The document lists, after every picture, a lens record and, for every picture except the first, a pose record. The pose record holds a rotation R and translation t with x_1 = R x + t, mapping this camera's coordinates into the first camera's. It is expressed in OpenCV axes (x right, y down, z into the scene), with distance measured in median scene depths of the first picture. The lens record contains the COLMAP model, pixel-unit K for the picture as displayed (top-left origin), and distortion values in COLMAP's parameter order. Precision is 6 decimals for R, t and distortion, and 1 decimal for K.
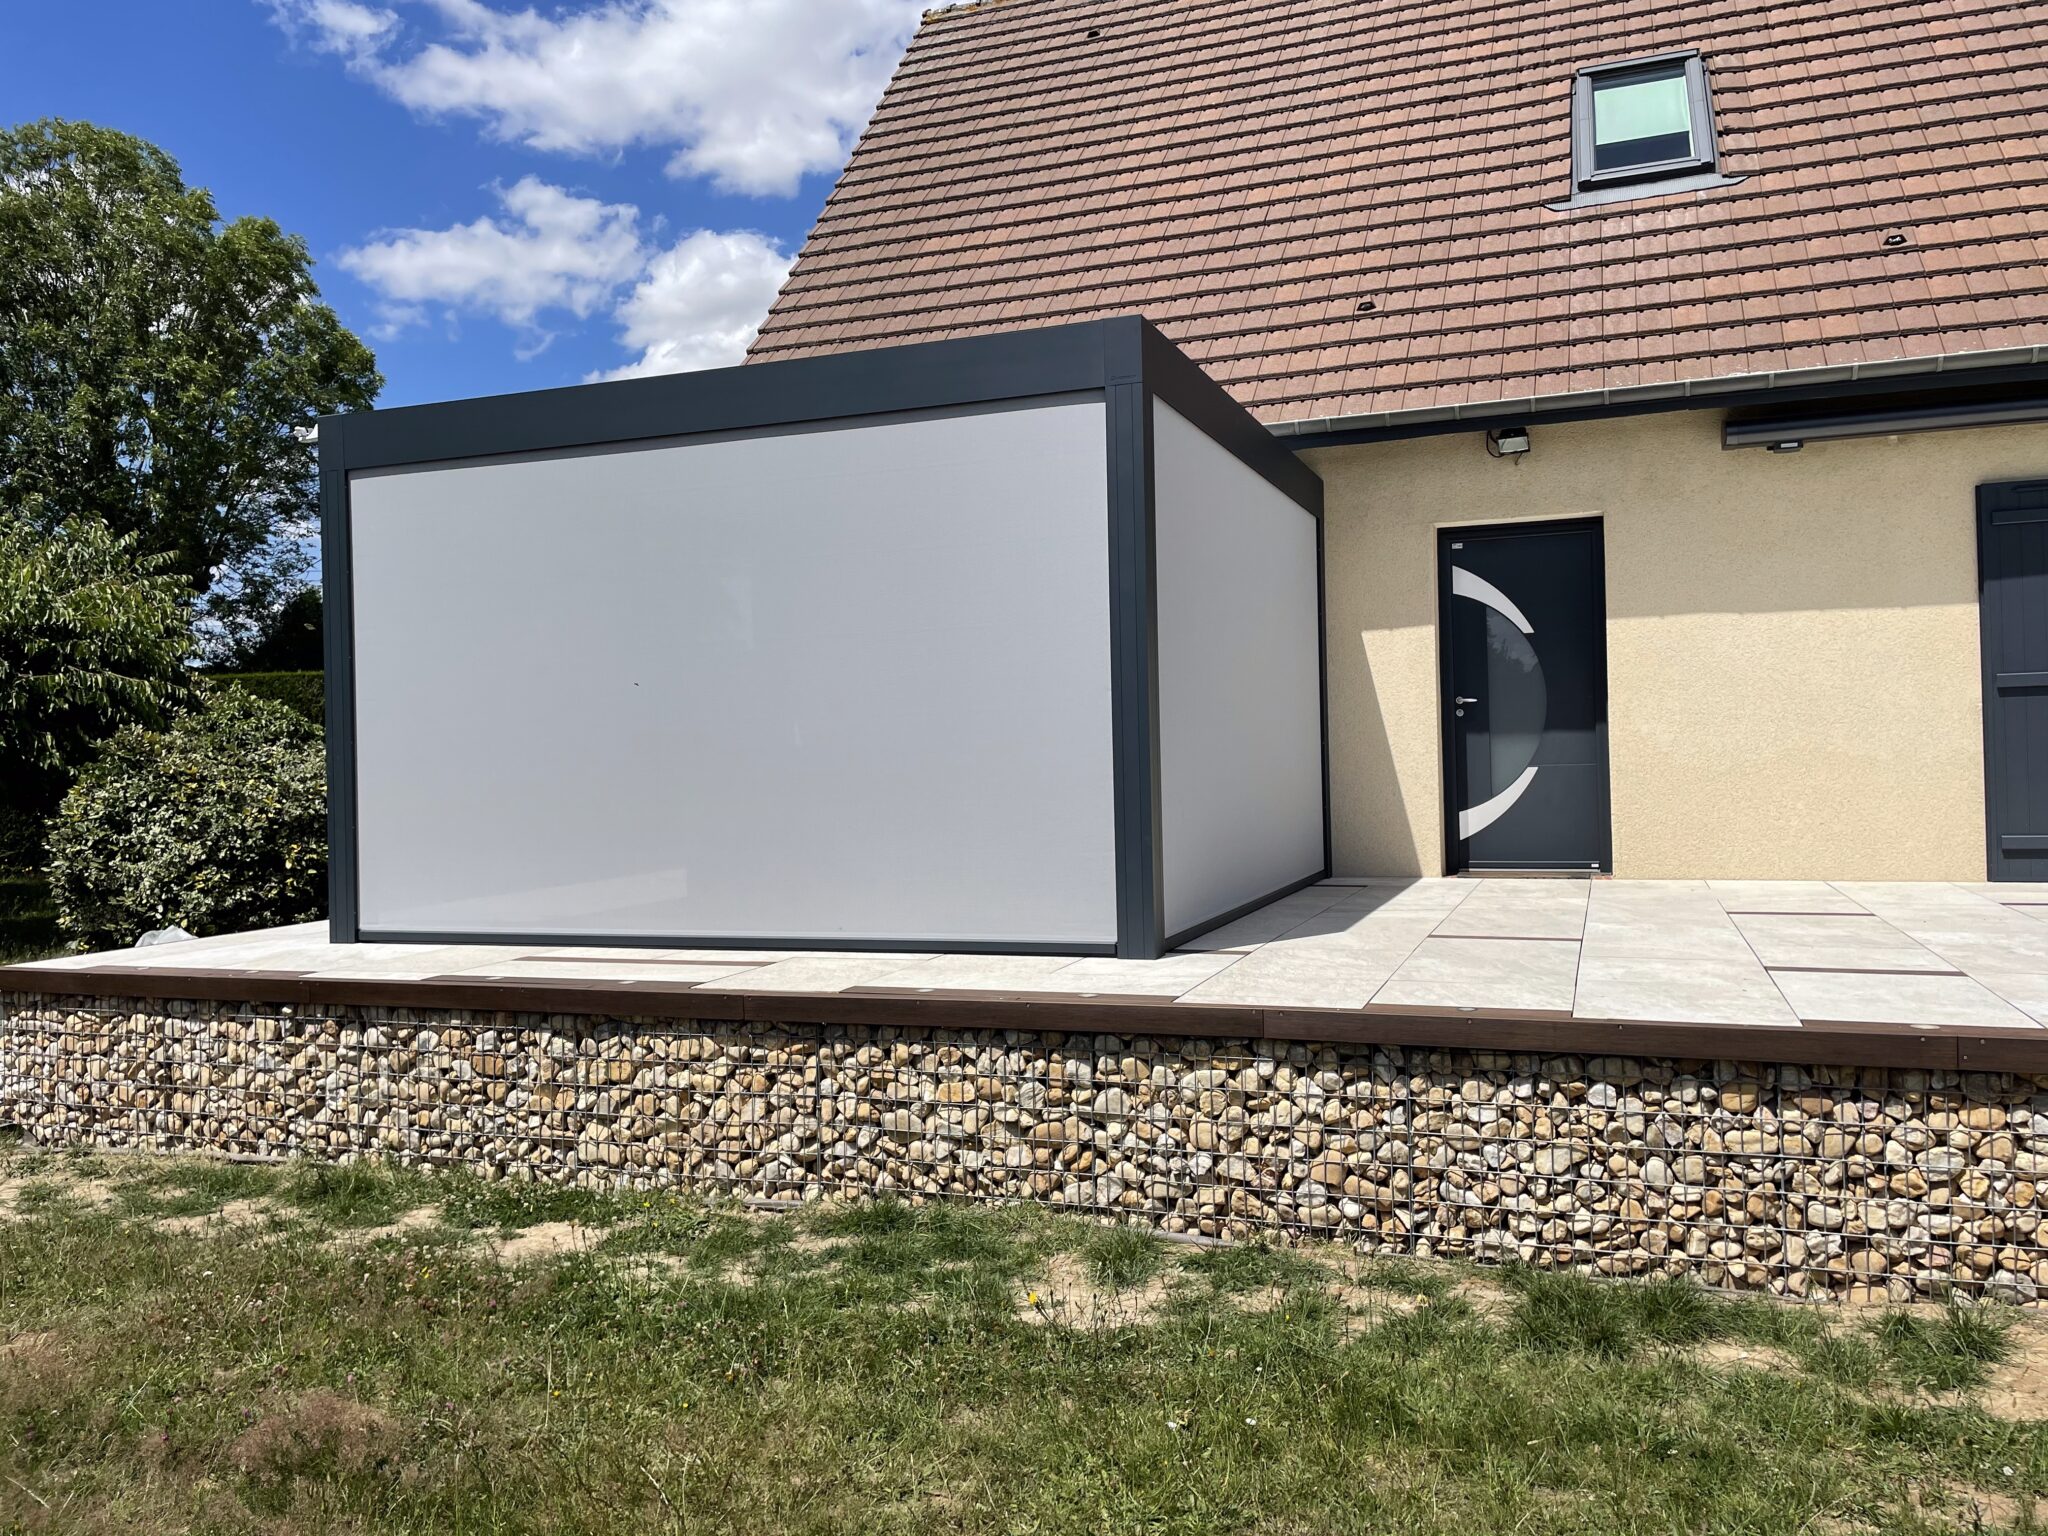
lens RADIAL K [[1551.7, 0, 1024.0], [0, 1551.7, 768.0], [0, 0, 1]] dist [0.003278, 0.000904]
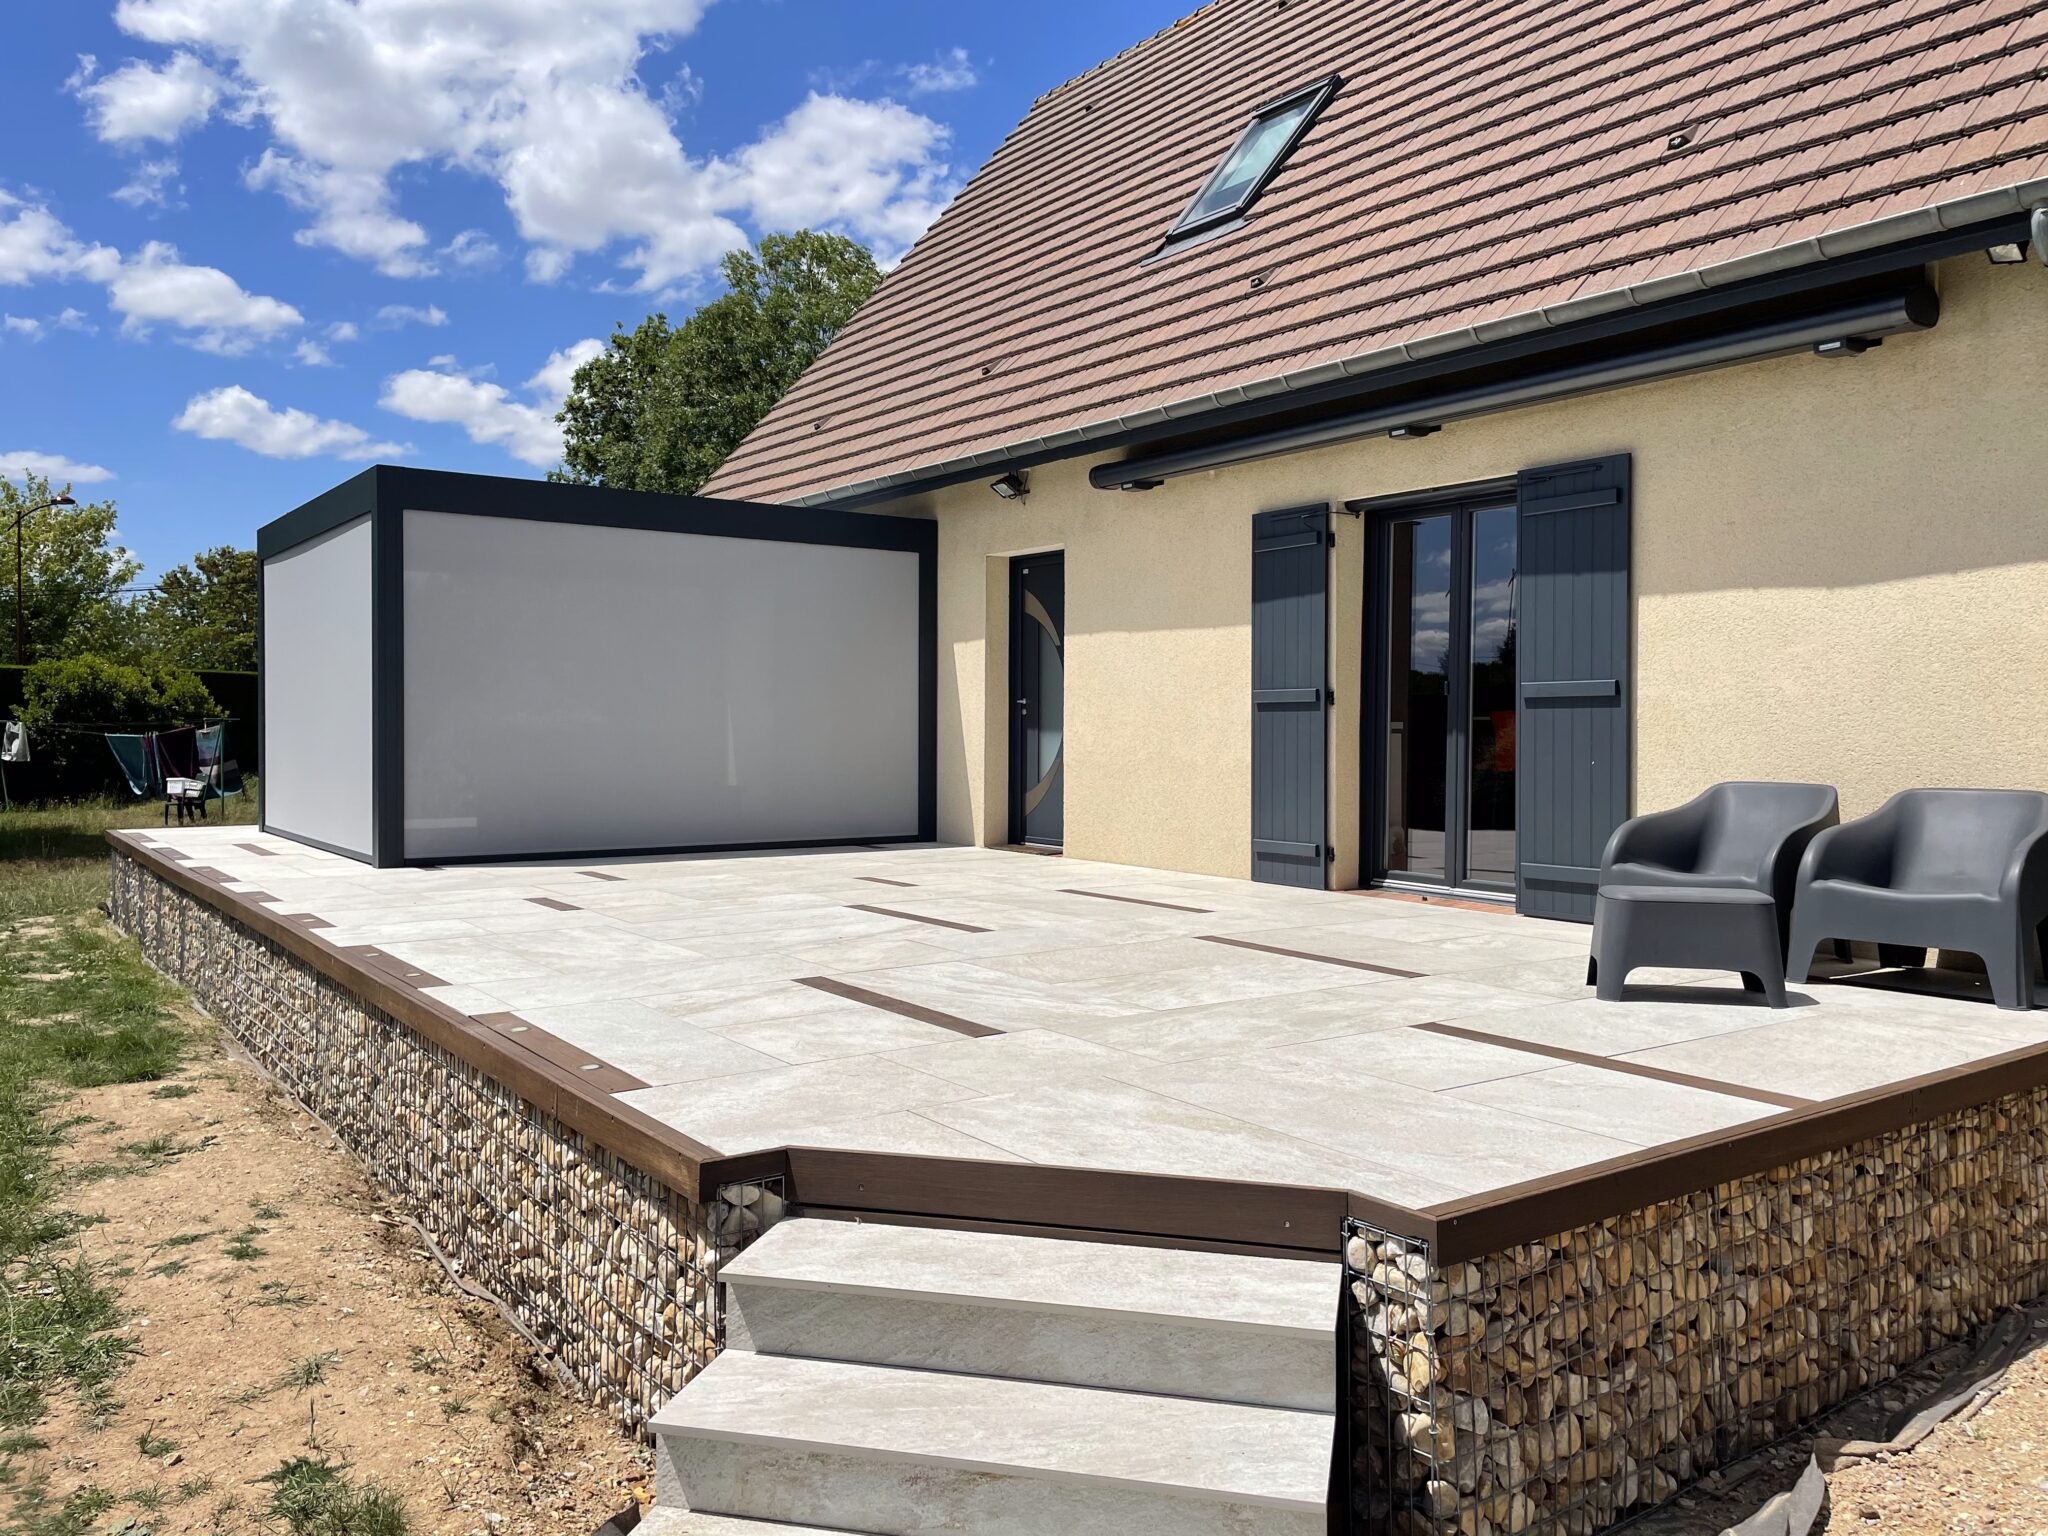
lens RADIAL K [[1549.9, 0, 1024.0], [0, 1549.9, 768.0], [0, 0, 1]] dist [0.193937, 0.000841]
pose [[0.830739, 0.037595, -0.555391, 1.034882], [-0.017981, 0.999008, 0.040729, -0.043791], [0.556372, -0.023848, 0.830591, -0.011999]]
